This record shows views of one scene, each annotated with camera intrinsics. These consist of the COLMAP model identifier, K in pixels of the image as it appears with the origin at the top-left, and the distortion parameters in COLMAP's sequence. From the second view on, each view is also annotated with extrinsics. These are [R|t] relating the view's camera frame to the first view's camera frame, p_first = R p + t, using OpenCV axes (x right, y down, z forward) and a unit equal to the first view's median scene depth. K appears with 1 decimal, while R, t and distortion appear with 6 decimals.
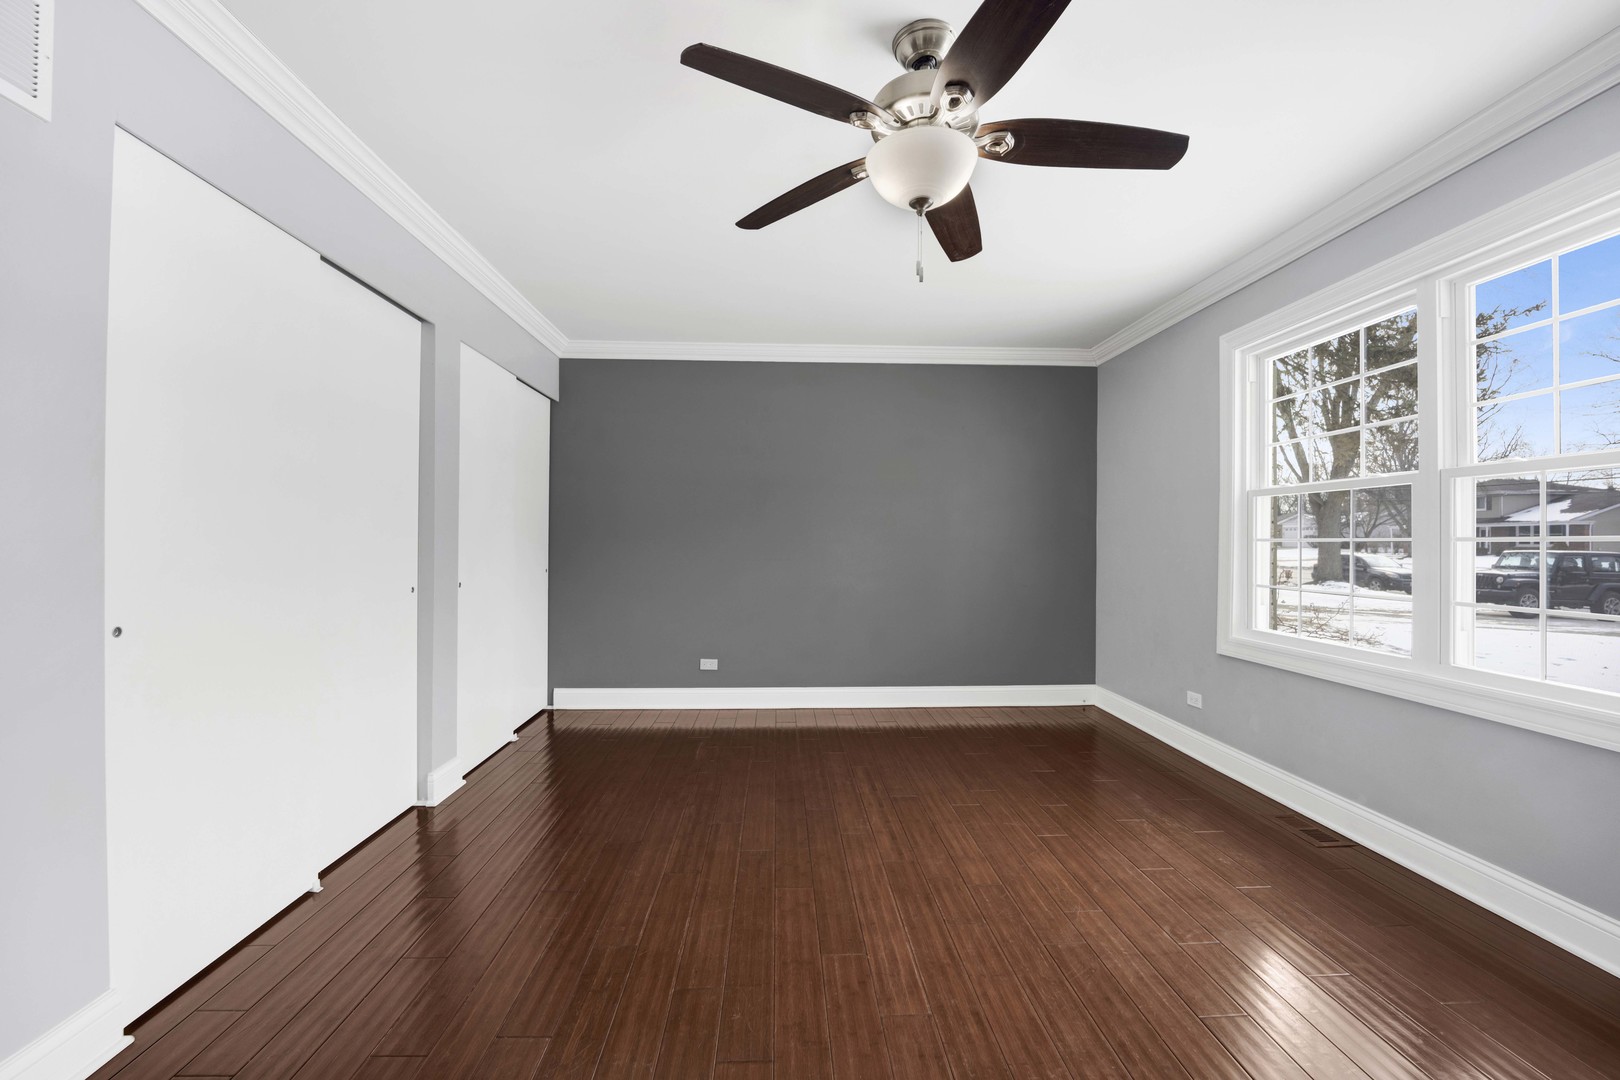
lens RADIAL K [[696.2, 0, 807.0], [0, 696.2, 543.4], [0, 0, 1]] dist [-0.019388, -0.000550]
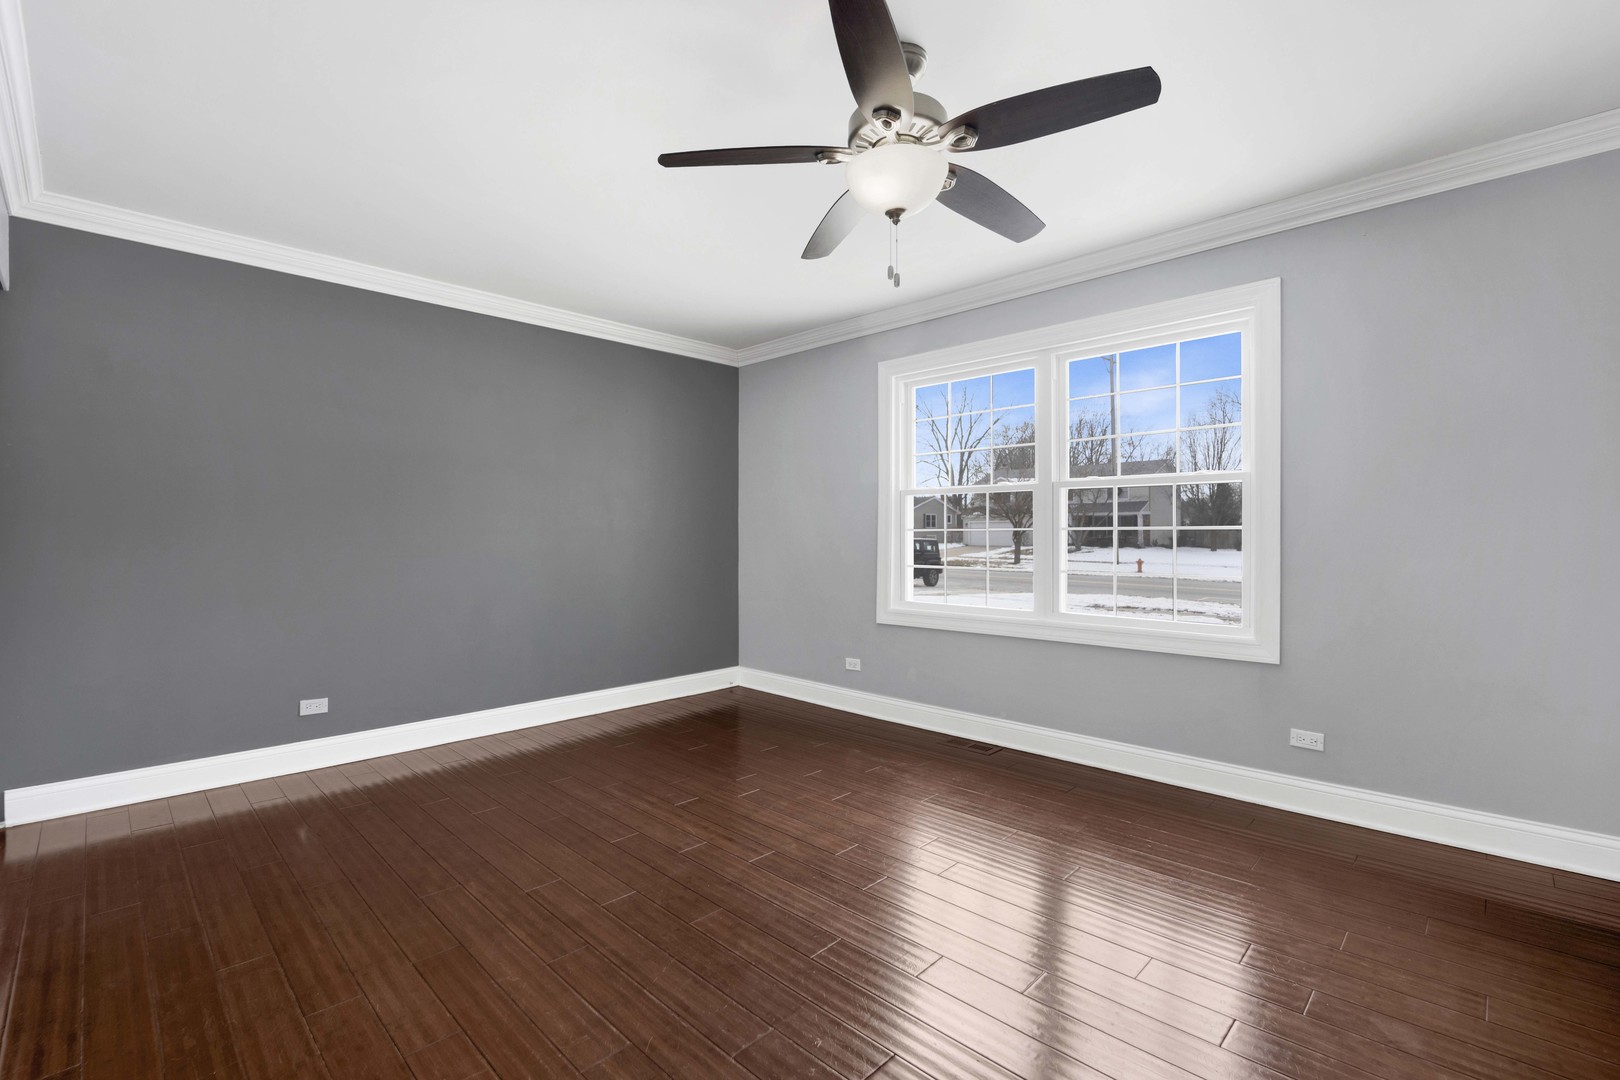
lens RADIAL K [[734.2, 0, 812.9], [0, 734.2, 538.1], [0, 0, 1]] dist [-0.012777, -0.000333]
pose [[0.721362, -0.009760, 0.692490, -0.411203], [0.006869, 0.999952, 0.006938, -0.000130], [-0.692524, -0.000248, 0.721394, 0.155791]]
